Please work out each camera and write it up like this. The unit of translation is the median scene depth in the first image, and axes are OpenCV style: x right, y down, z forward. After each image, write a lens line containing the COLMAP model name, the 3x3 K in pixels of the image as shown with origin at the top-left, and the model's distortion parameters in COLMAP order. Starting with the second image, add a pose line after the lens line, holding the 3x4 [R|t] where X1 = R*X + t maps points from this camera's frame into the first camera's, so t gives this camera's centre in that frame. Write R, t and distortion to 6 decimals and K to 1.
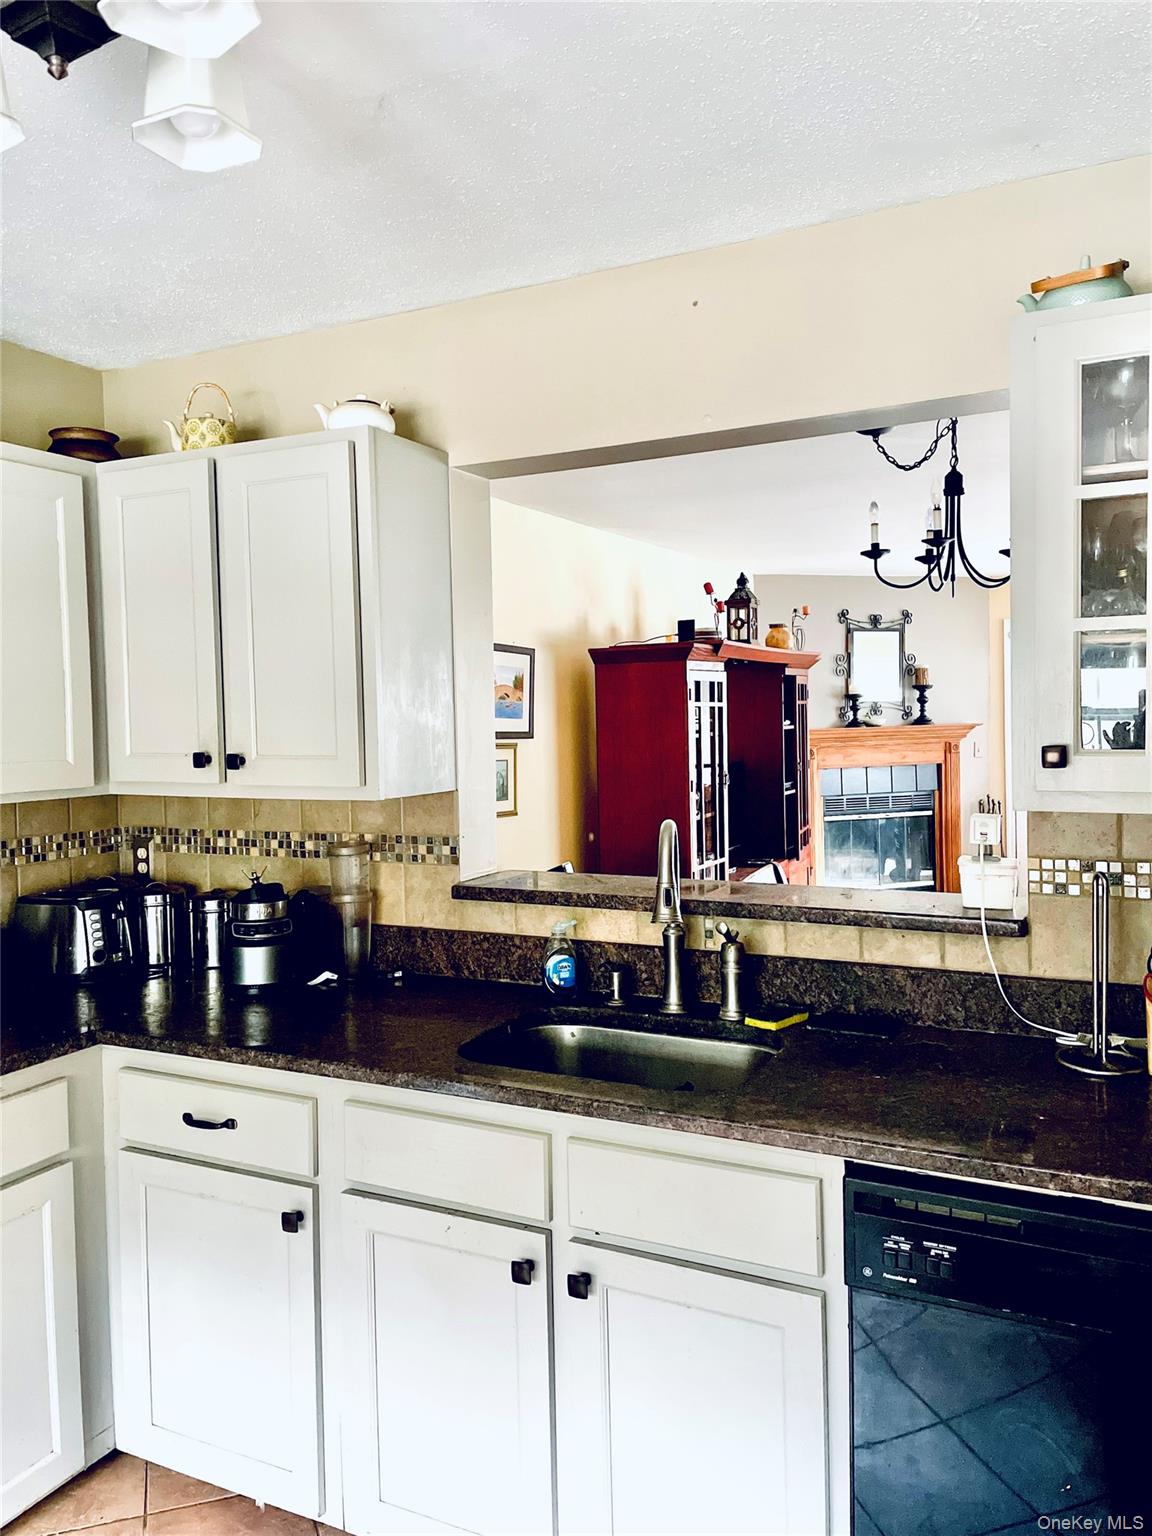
lens RADIAL K [[1144.6, 0, 570.4], [0, 1144.6, 753.7], [0, 0, 1]] dist [0.052192, -0.066287]
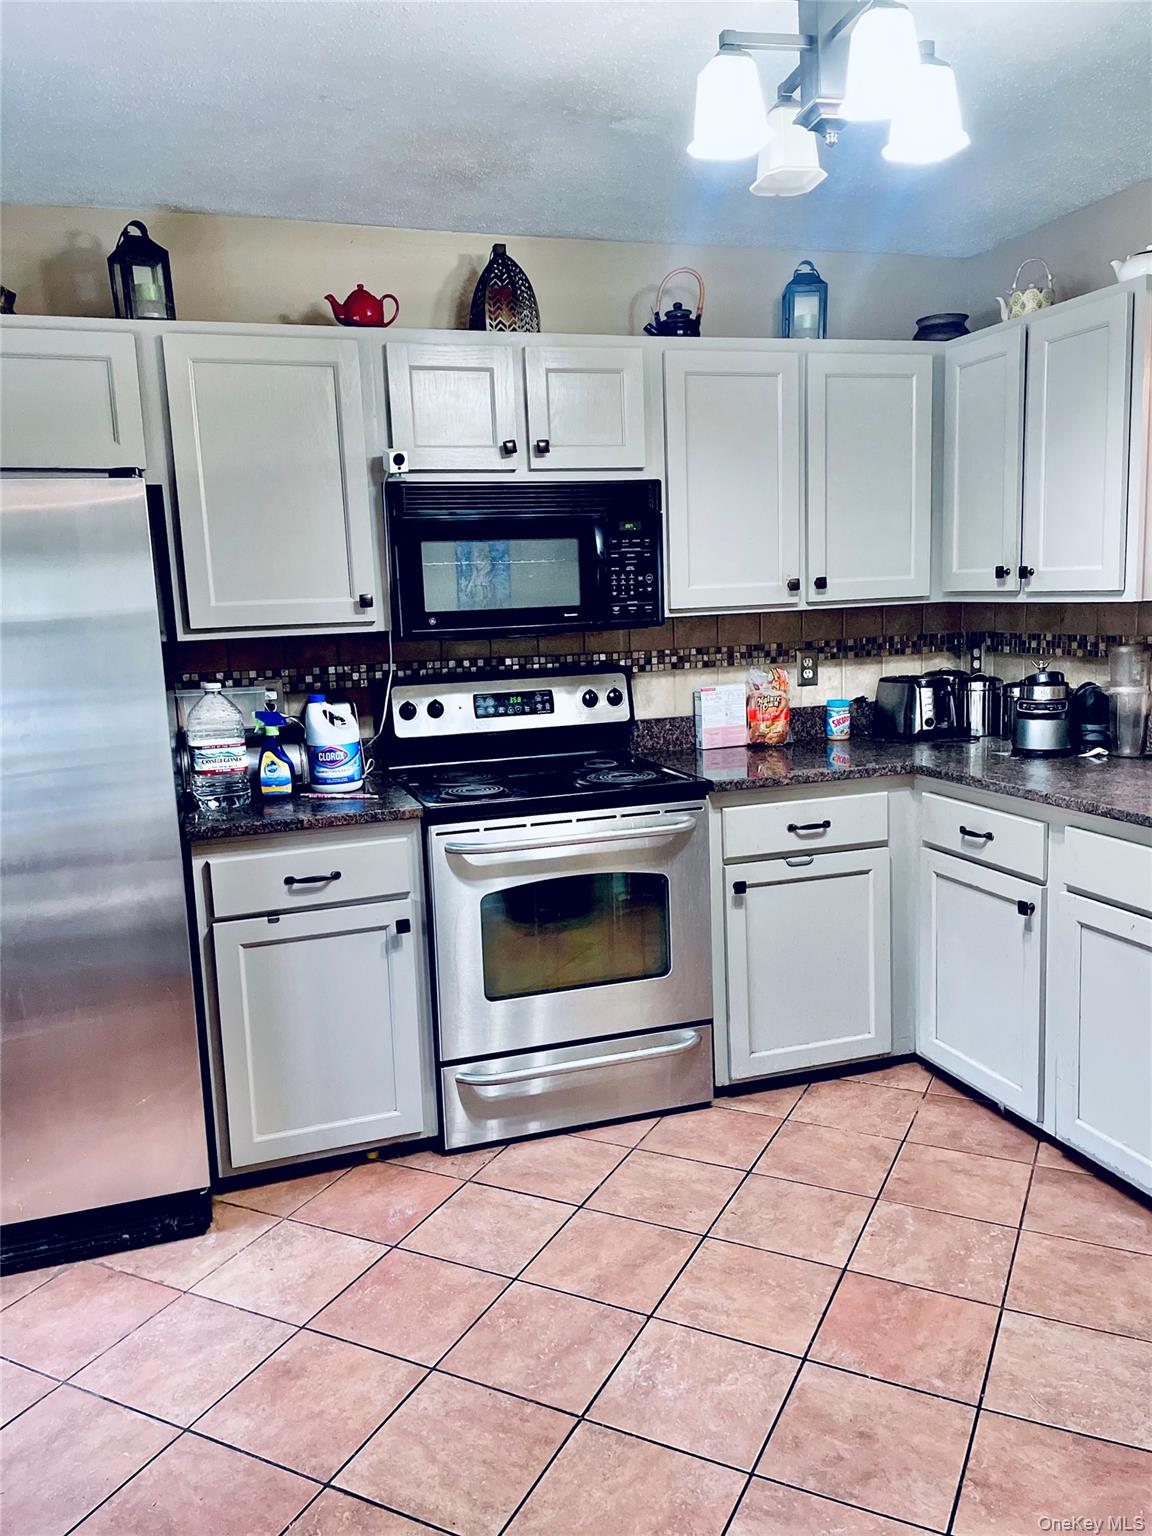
lens RADIAL K [[1144.6, 0, 582.9], [0, 1144.6, 769.3], [0, 0, 1]] dist [0.052192, -0.066287]
pose [[0.702729, 0.097946, -0.704684, 0.252764], [0.003649, 0.989969, 0.141238, 0.035838], [0.711449, -0.101823, 0.695322, -0.227380]]
